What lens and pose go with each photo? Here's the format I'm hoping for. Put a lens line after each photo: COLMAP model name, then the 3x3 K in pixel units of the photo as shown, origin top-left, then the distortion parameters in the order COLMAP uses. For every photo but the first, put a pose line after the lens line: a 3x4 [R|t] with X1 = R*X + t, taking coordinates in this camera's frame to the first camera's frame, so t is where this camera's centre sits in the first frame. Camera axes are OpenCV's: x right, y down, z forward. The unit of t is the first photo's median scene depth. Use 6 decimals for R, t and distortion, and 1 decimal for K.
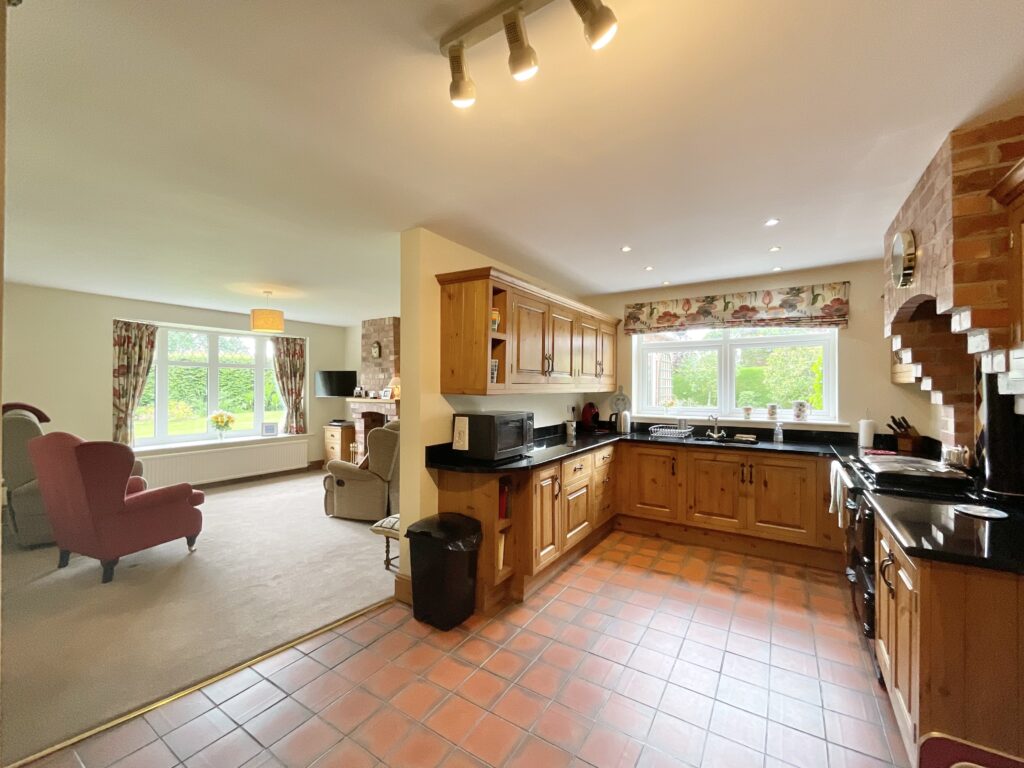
lens RADIAL K [[418.0, 0, 513.1], [0, 418.0, 384.4], [0, 0, 1]] dist [-0.001277, 0.000960]
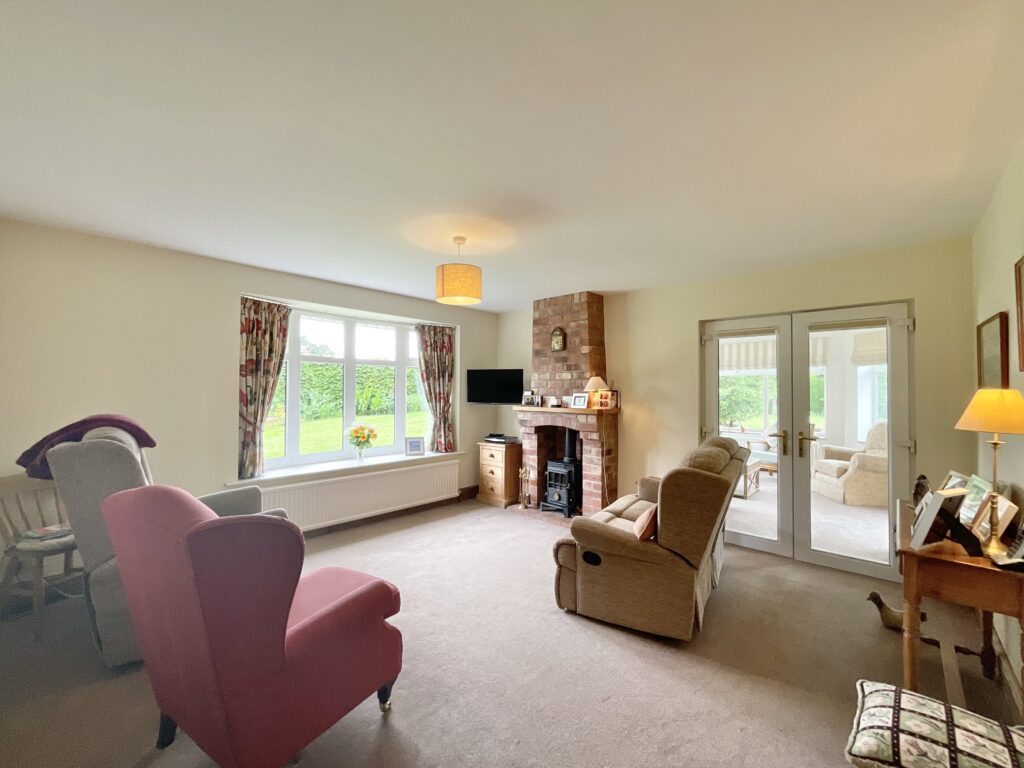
lens RADIAL K [[418.0, 0, 512.8], [0, 418.0, 382.5], [0, 0, 1]] dist [-0.001277, 0.000960]
pose [[0.987090, 0.001017, -0.160164, -0.289667], [-0.003470, 0.999881, -0.015036, 0.002785], [0.160129, 0.015398, 0.986976, 0.280324]]
